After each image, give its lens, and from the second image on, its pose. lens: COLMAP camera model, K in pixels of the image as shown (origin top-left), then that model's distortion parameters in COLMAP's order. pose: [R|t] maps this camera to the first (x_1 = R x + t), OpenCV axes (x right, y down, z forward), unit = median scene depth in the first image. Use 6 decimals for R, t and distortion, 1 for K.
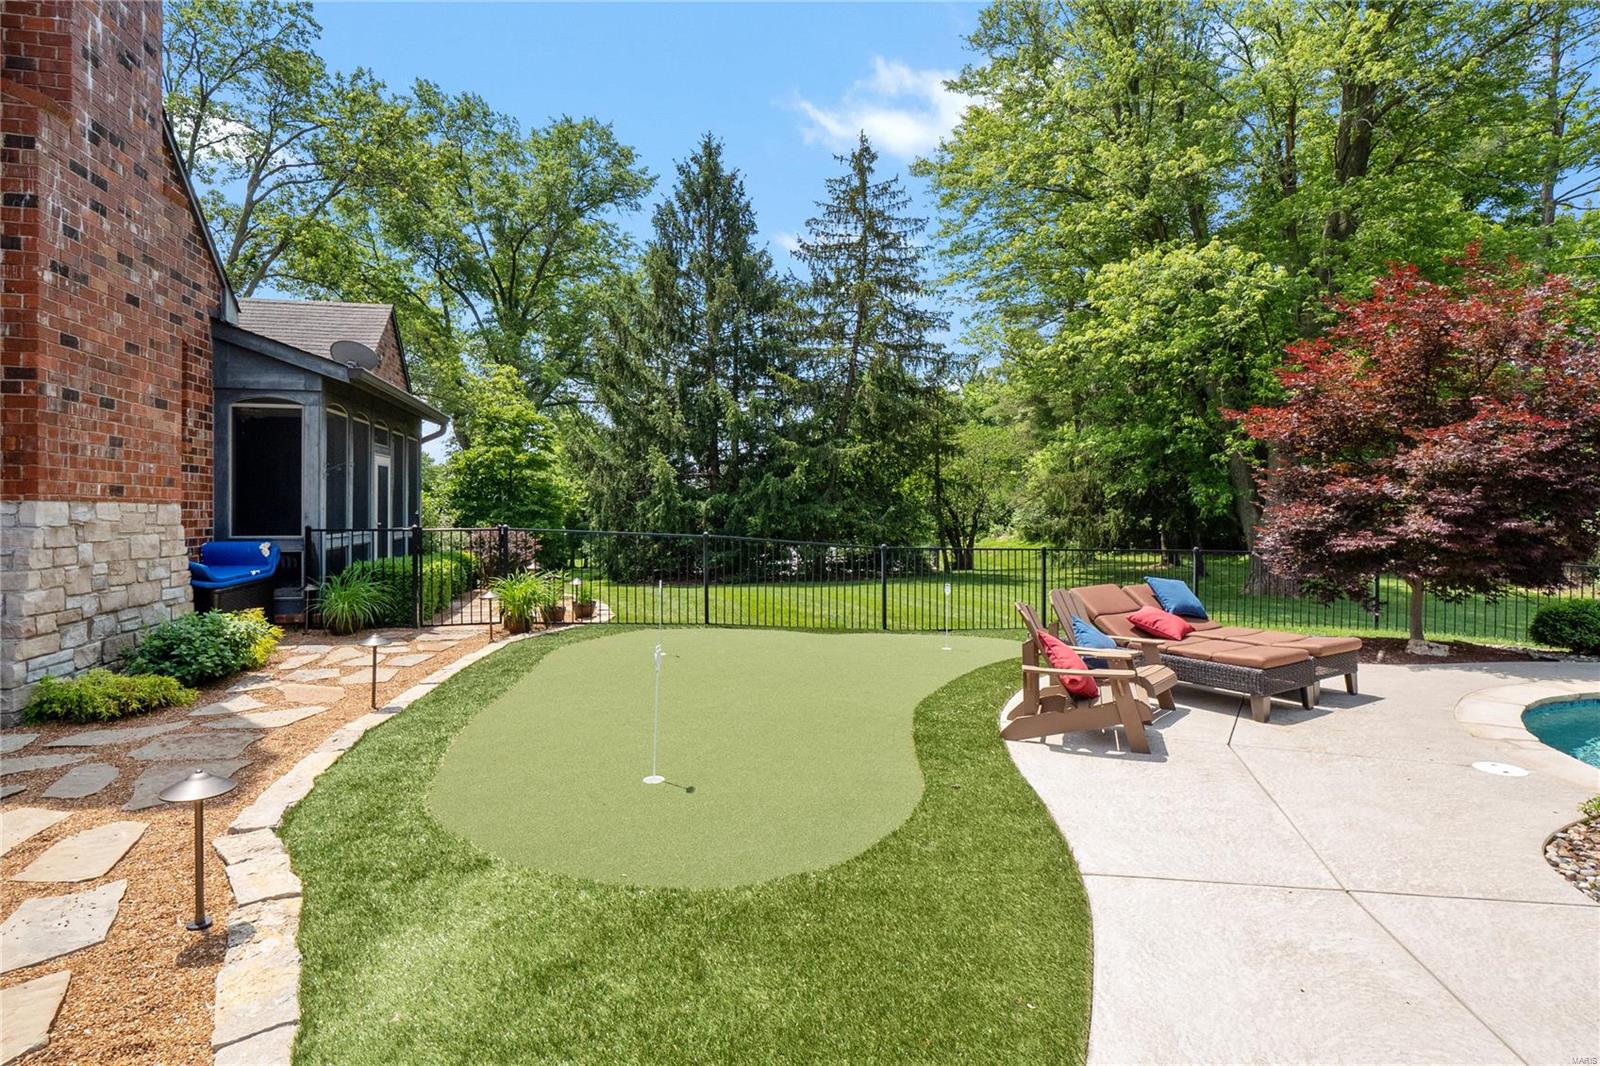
lens RADIAL K [[745.9, 0, 791.5], [0, 745.9, 520.0], [0, 0, 1]] dist [-0.000736, -0.005217]
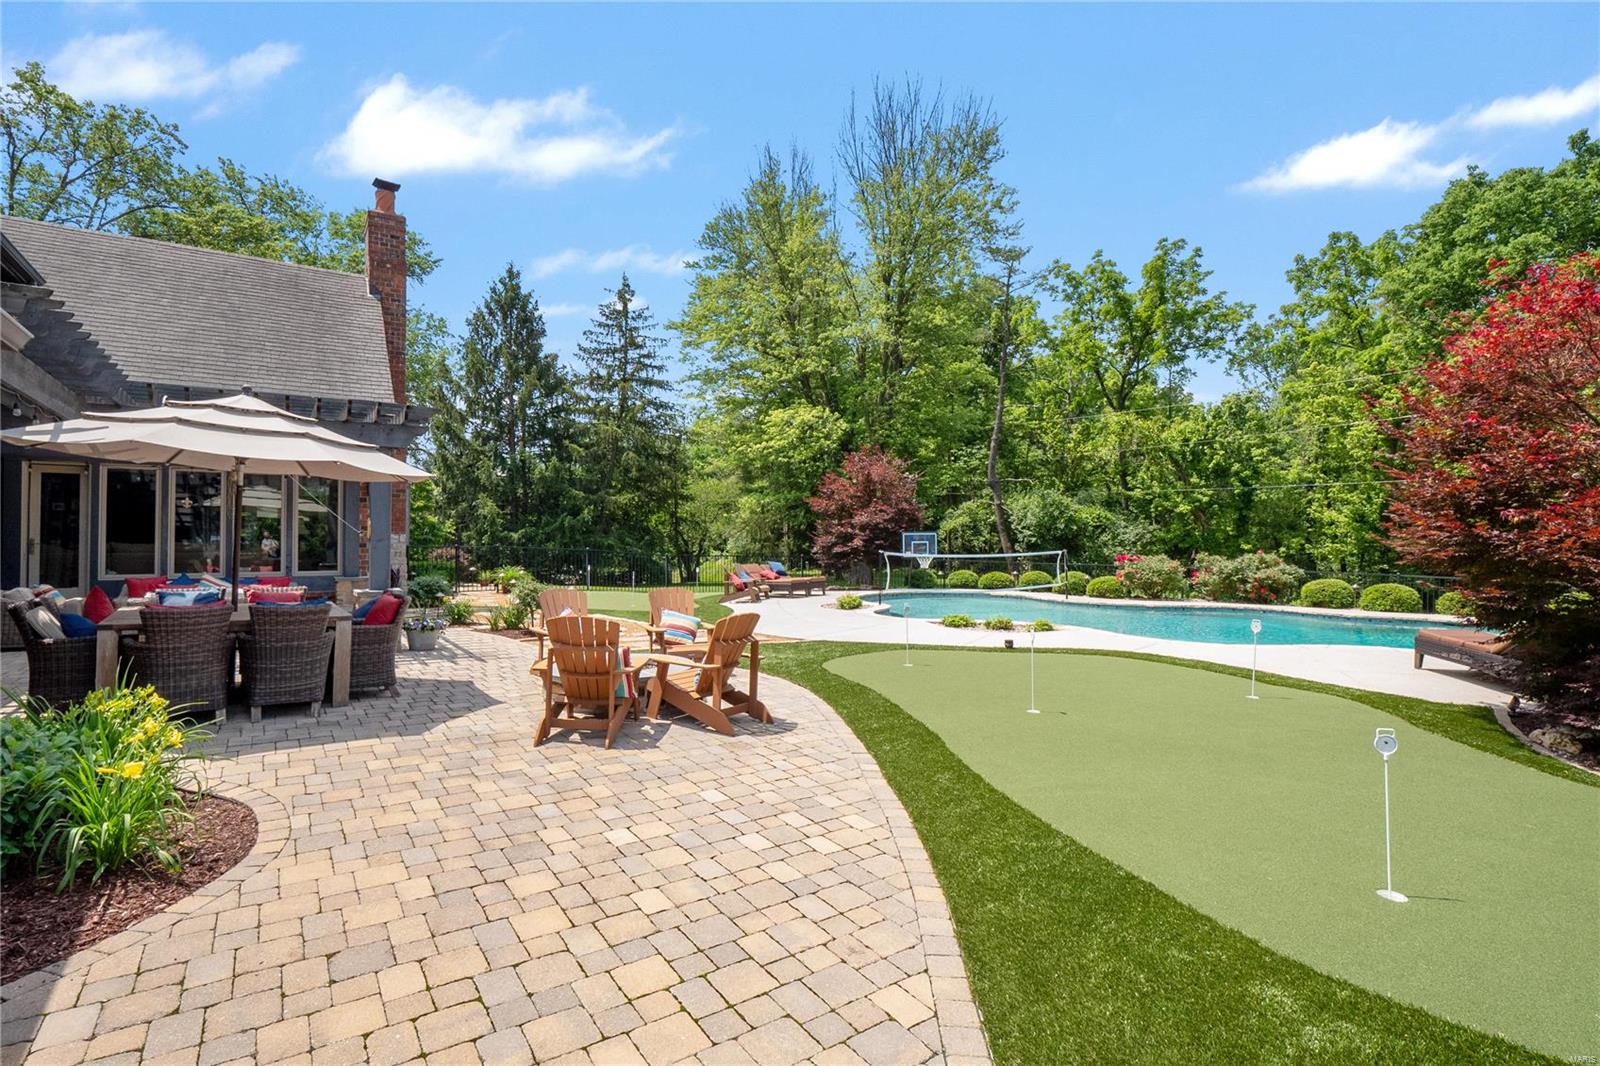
lens RADIAL K [[745.9, 0, 791.5], [0, 745.9, 520.0], [0, 0, 1]] dist [-0.000736, -0.005217]
pose [[0.932109, 0.010374, 0.362029, -0.433756], [0.004200, 0.999213, -0.039446, 0.030116], [-0.362153, 0.038289, 0.931332, -1.556948]]
